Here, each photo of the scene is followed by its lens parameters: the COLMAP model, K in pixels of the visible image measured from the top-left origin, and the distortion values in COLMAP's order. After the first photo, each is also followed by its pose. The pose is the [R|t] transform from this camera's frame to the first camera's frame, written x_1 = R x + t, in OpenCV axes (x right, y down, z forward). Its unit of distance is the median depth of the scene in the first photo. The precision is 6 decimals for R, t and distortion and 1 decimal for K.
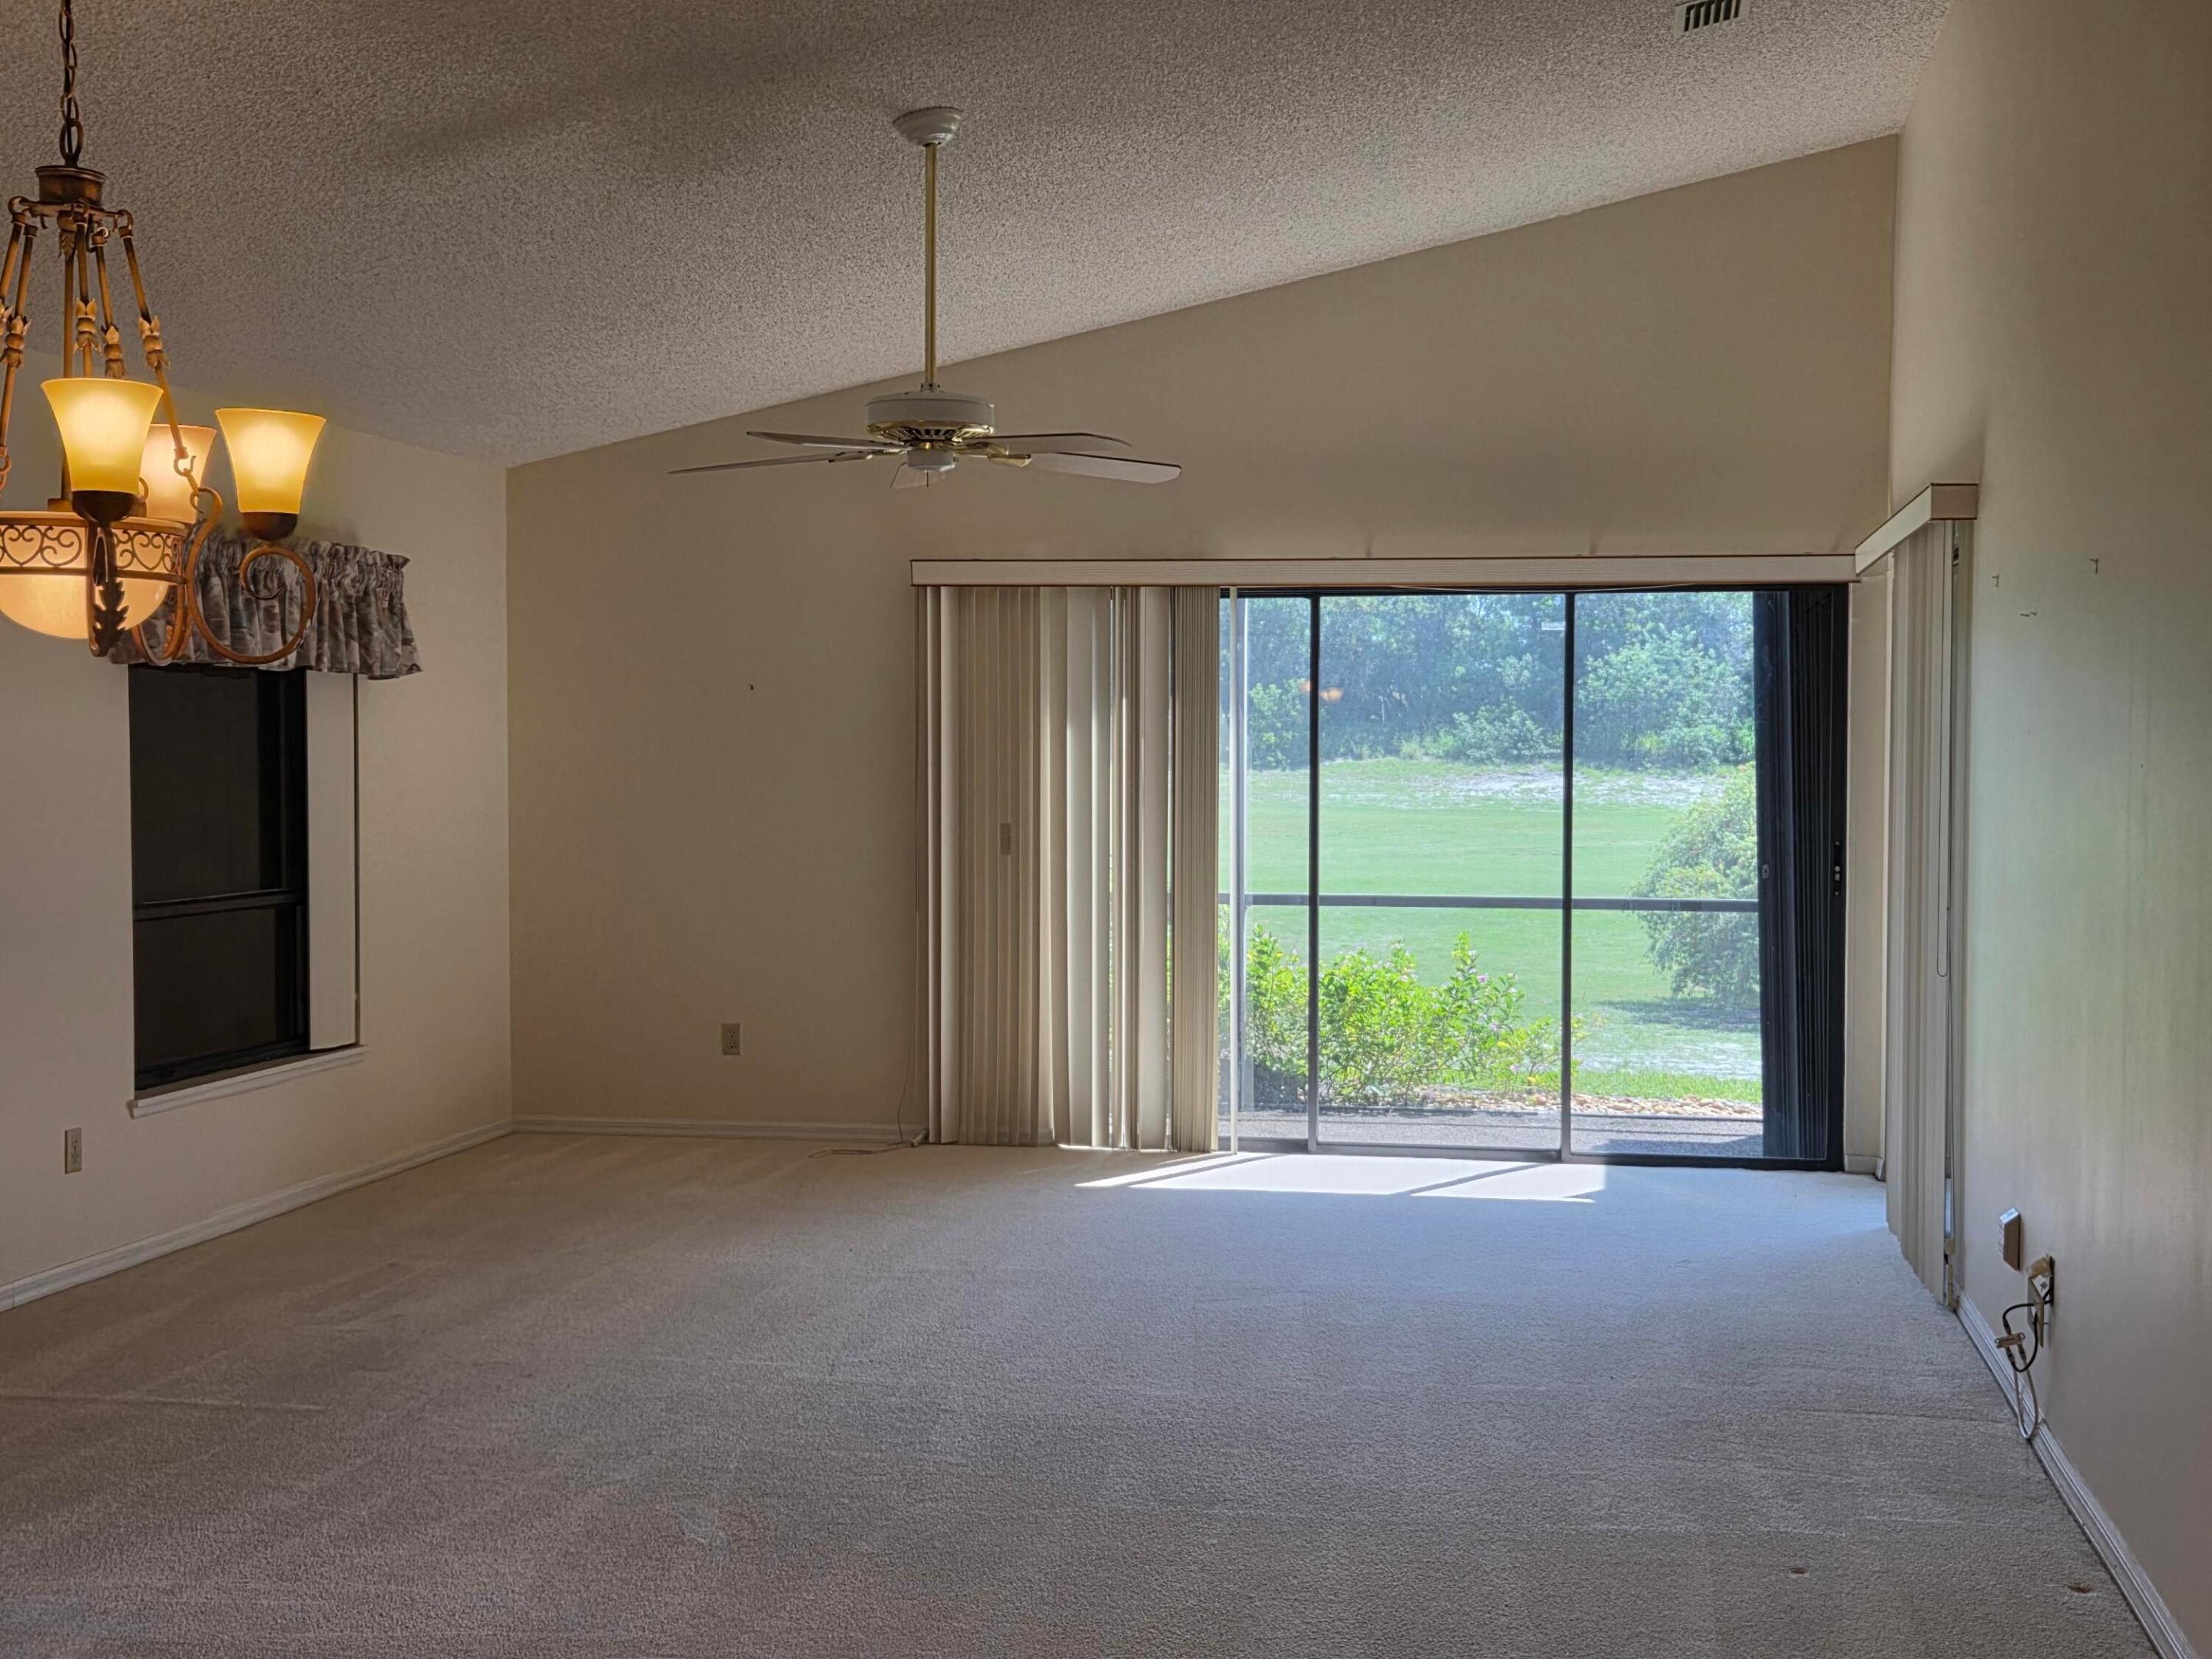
lens RADIAL K [[2665.6, 0, 1105.3], [0, 2665.6, 840.6], [0, 0, 1]] dist [0.080842, 0.000000]
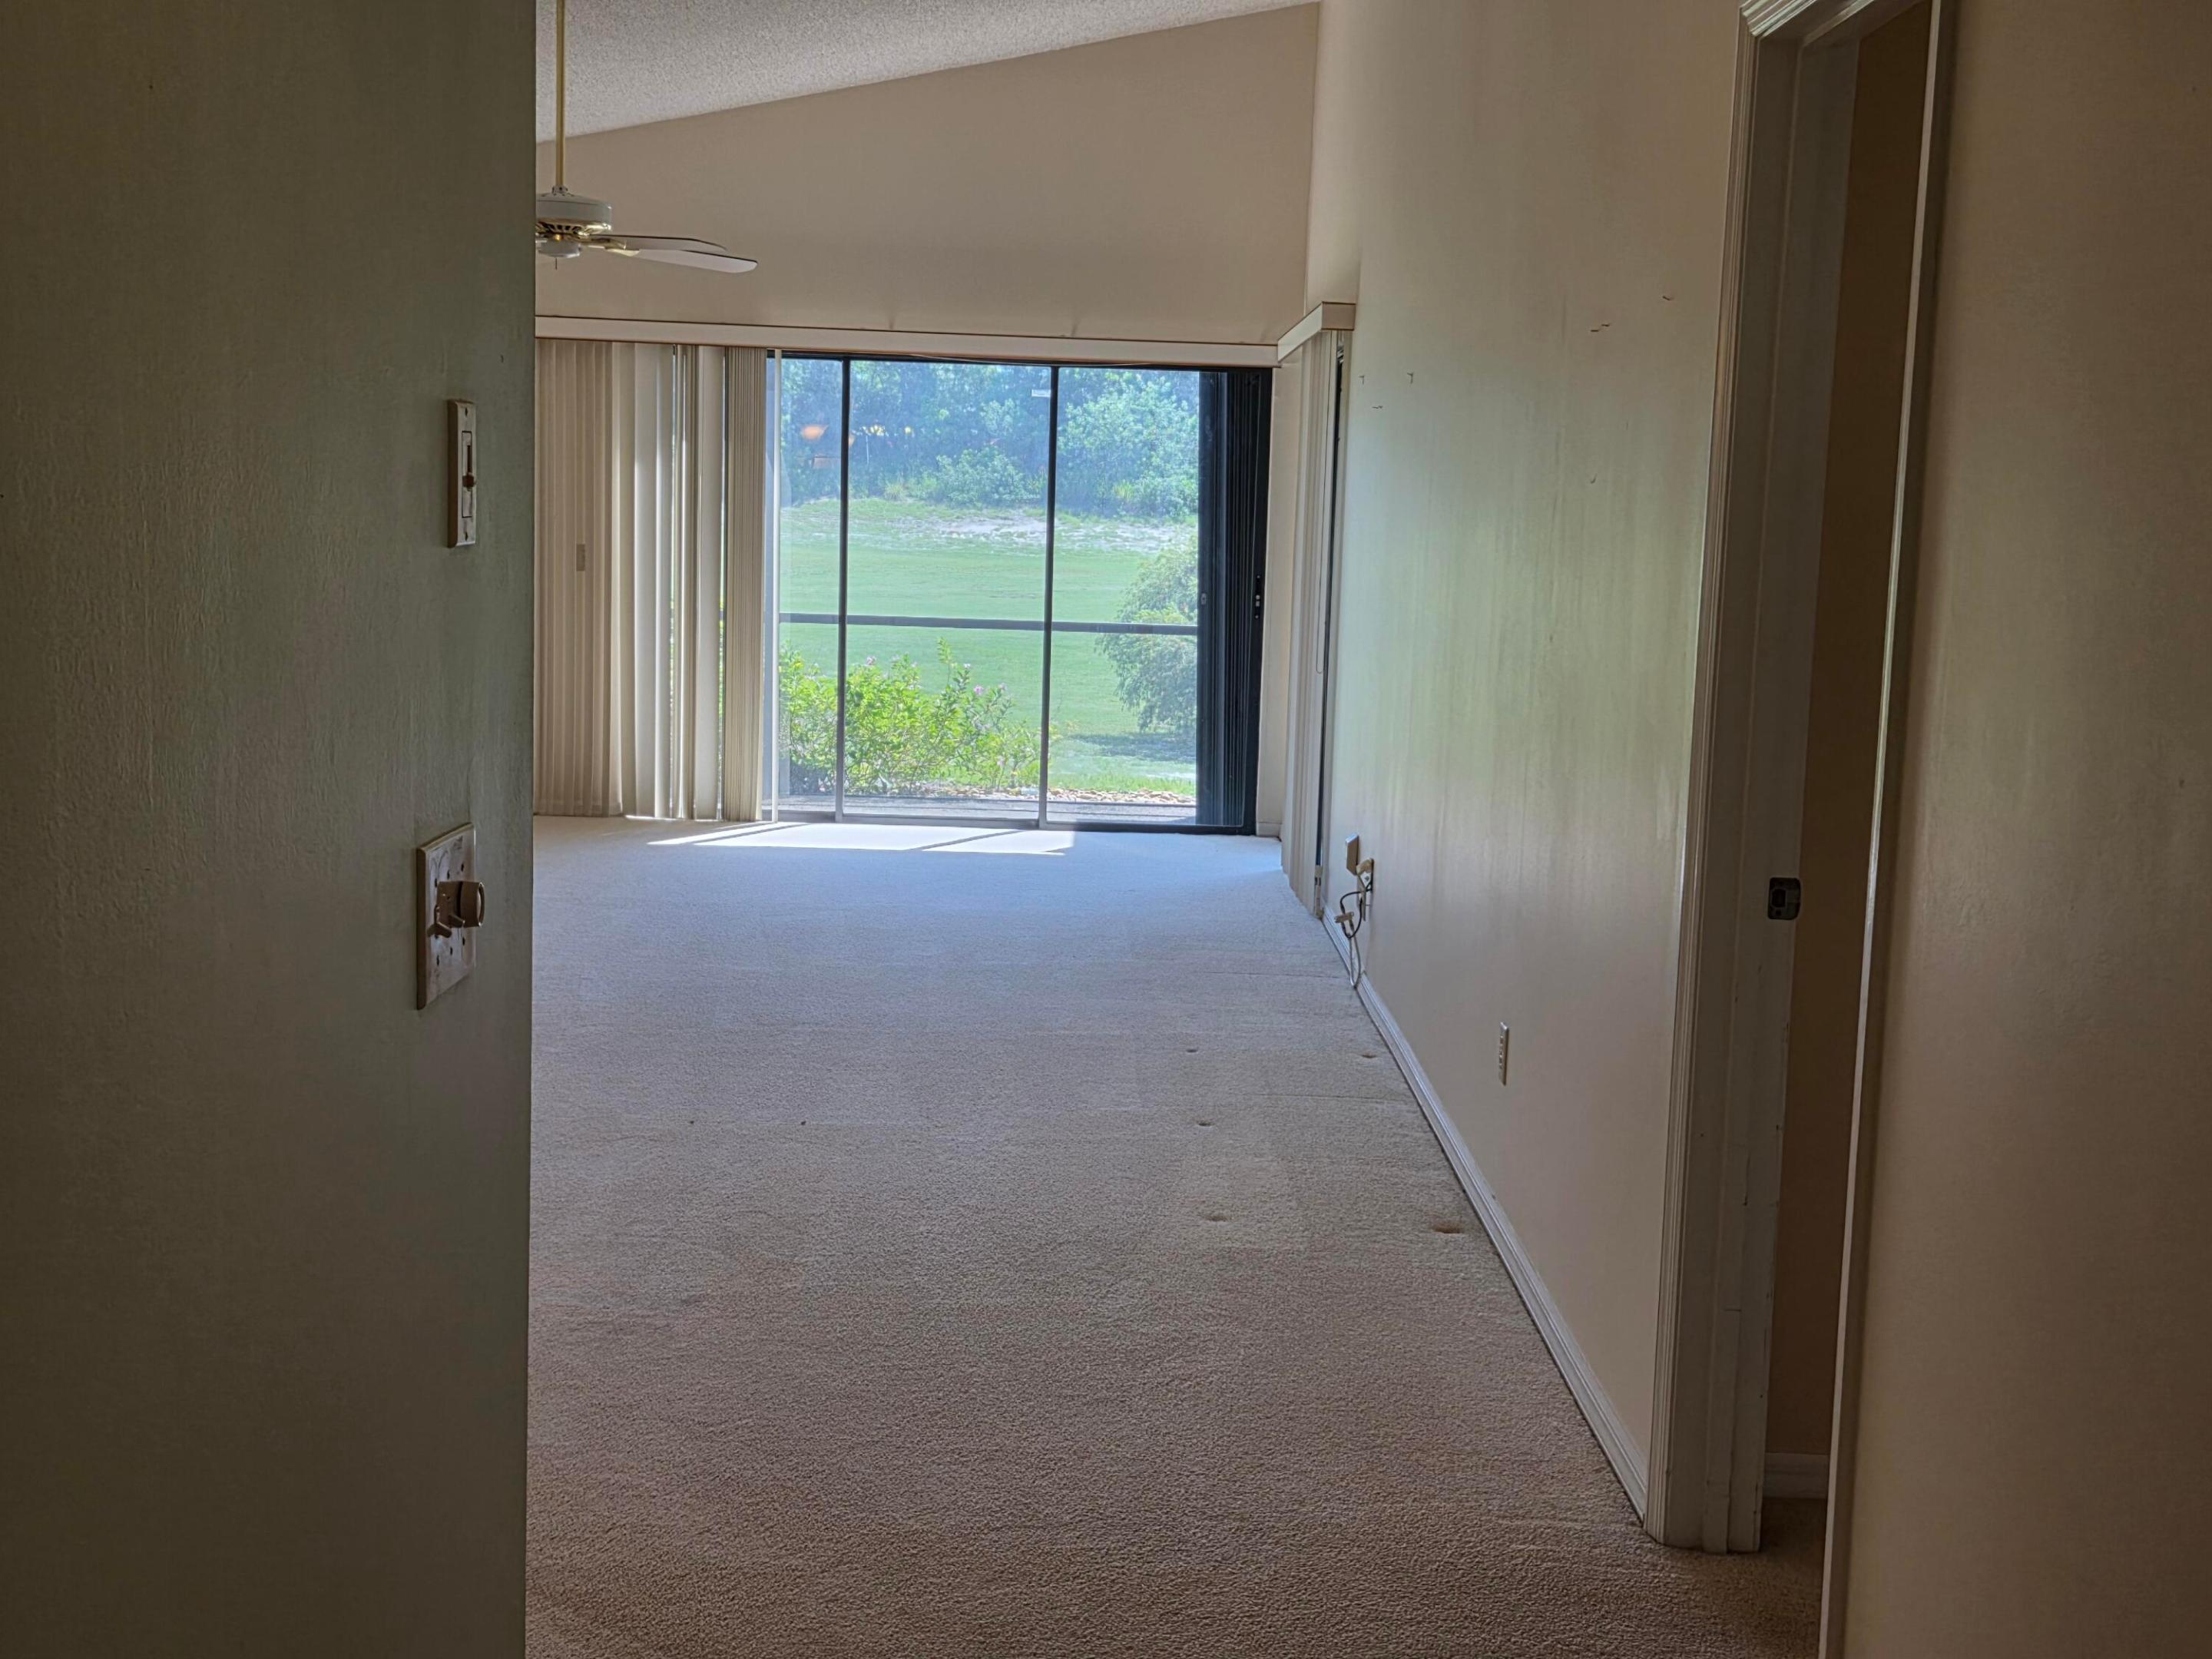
lens RADIAL K [[2665.6, 0, 1107.3], [0, 2665.6, 836.4], [0, 0, 1]] dist [0.080842, 0.000000]
pose [[0.980839, 0.003232, 0.194795, -0.039941], [-0.021727, 0.995440, 0.092884, 0.007312], [-0.193607, -0.095336, 0.976436, -0.217123]]
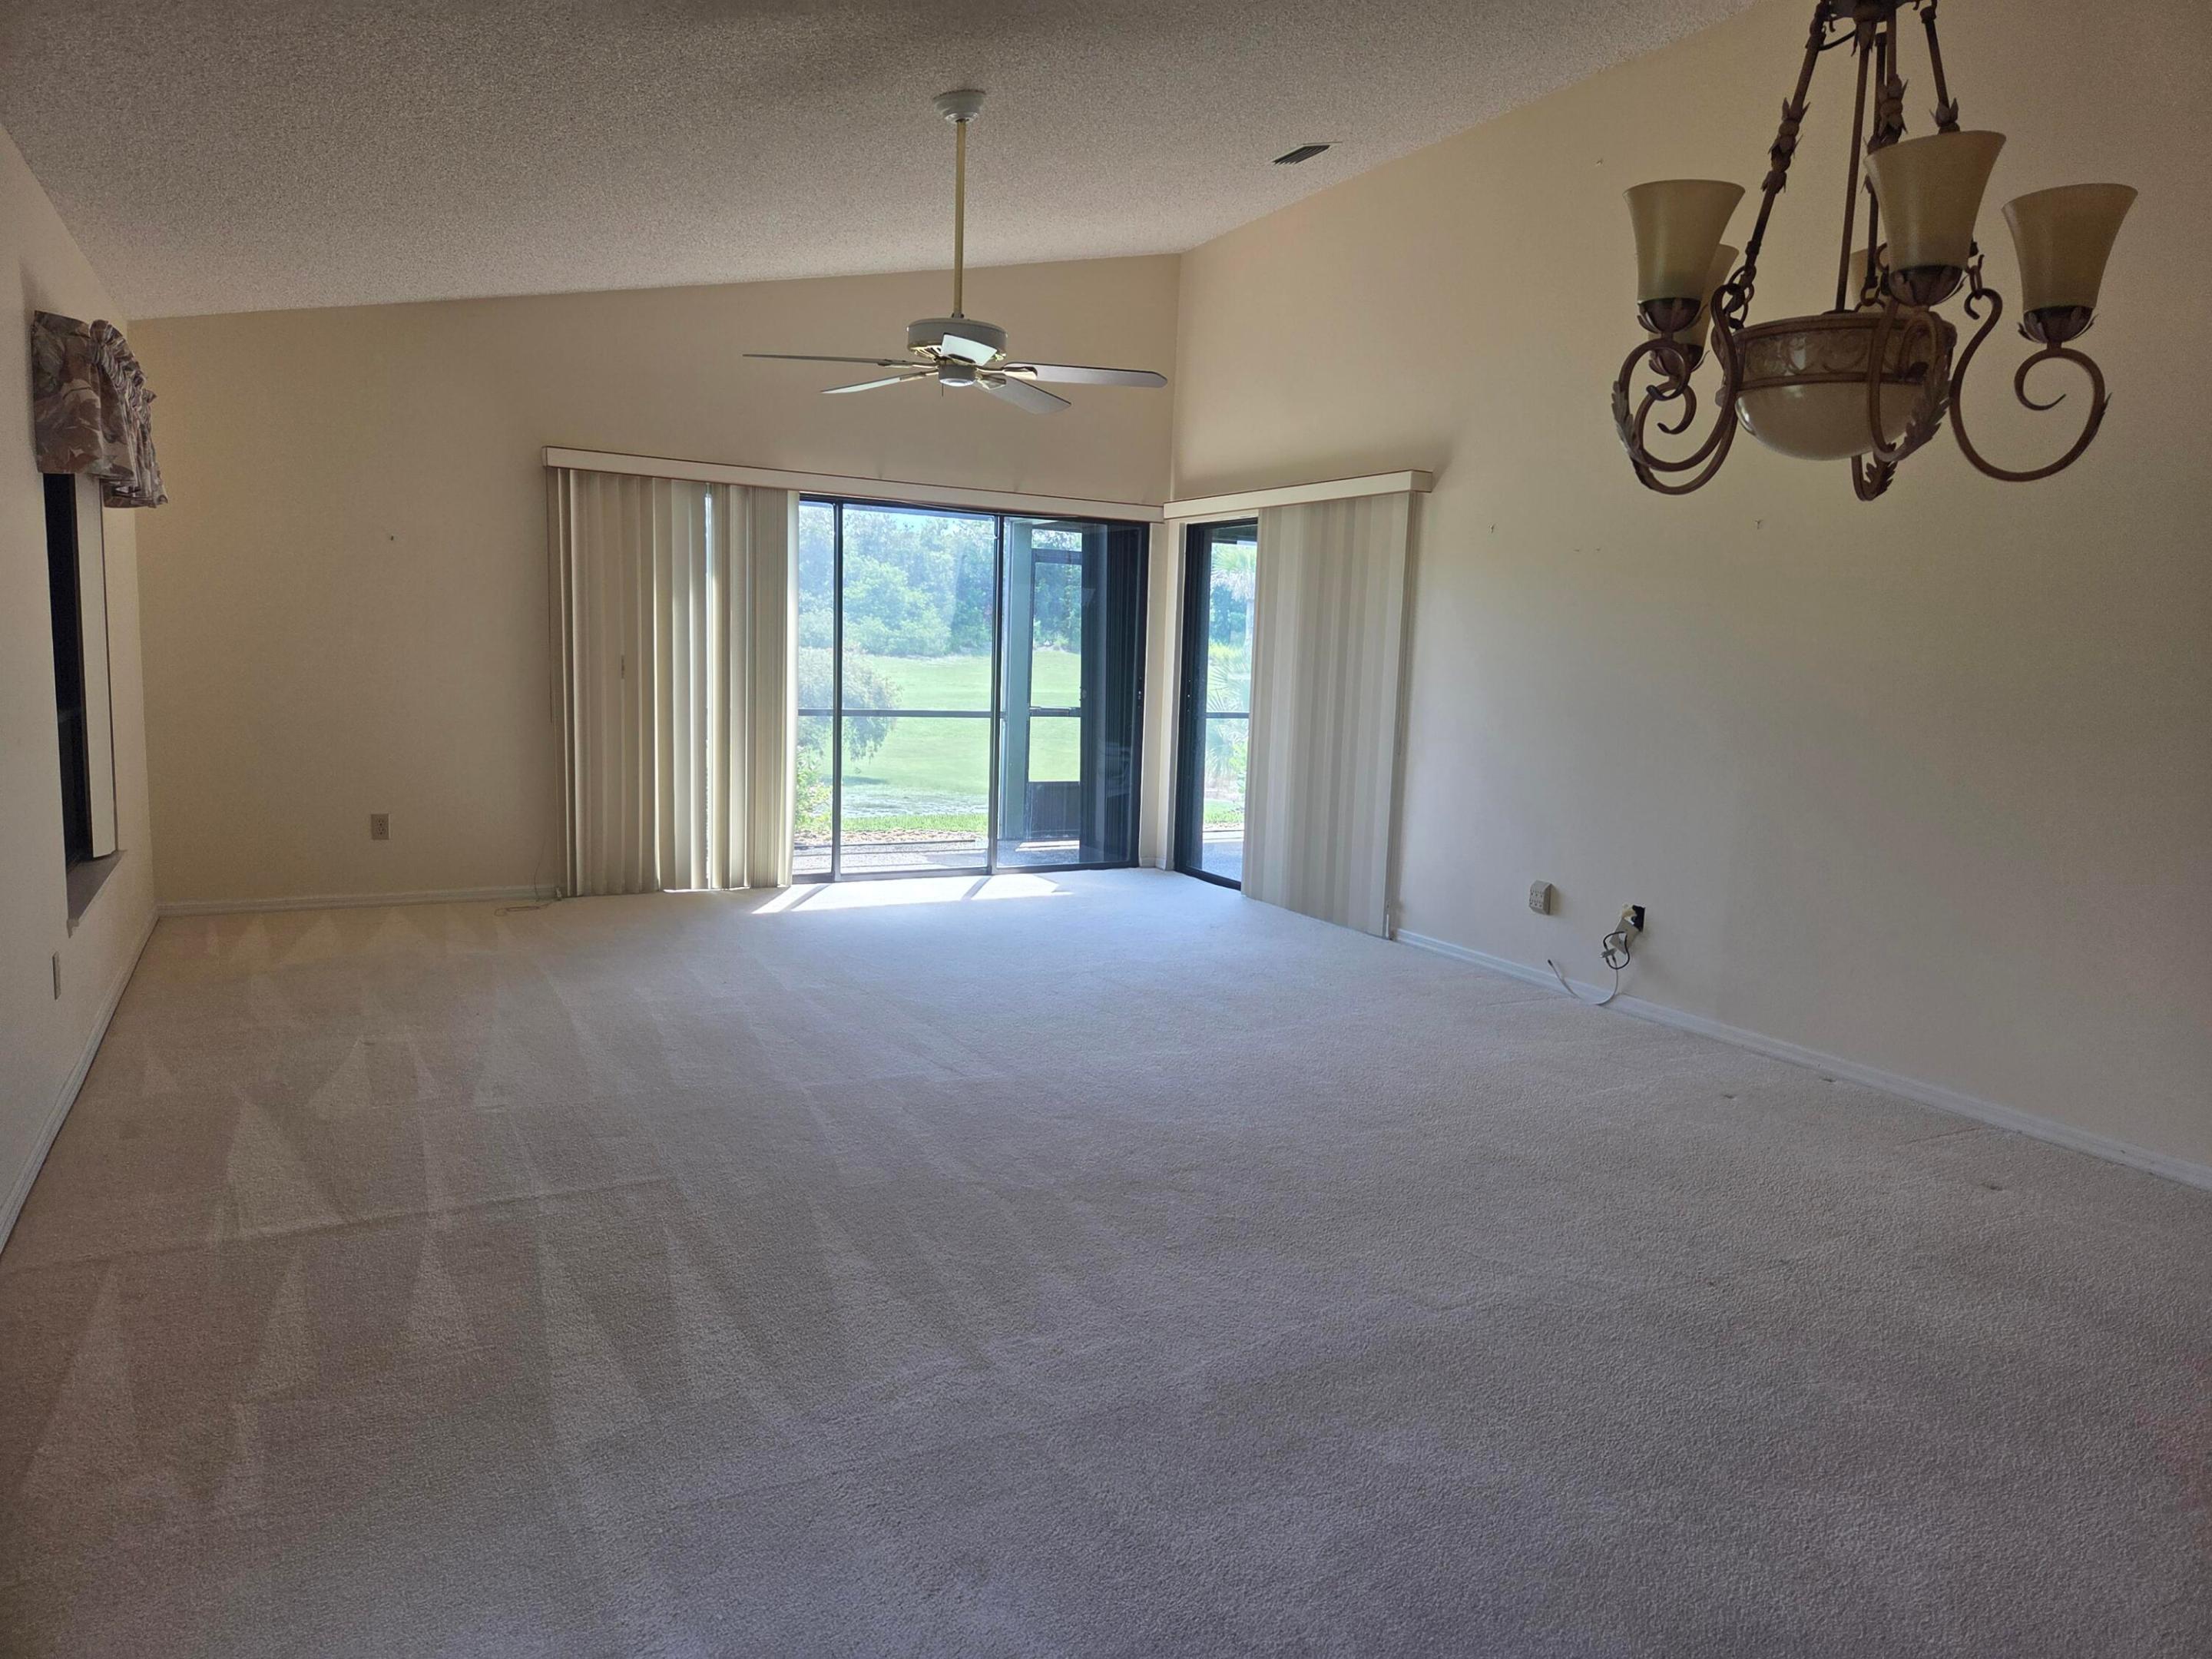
lens RADIAL K [[1489.1, 0, 1116.4], [0, 1489.1, 825.8], [0, 0, 1]] dist [0.069002, -0.054132]
pose [[0.773583, -0.053916, 0.631397, -0.331857], [-0.010413, 0.995158, 0.097735, 0.002359], [-0.633610, -0.082181, 0.769276, 0.260449]]
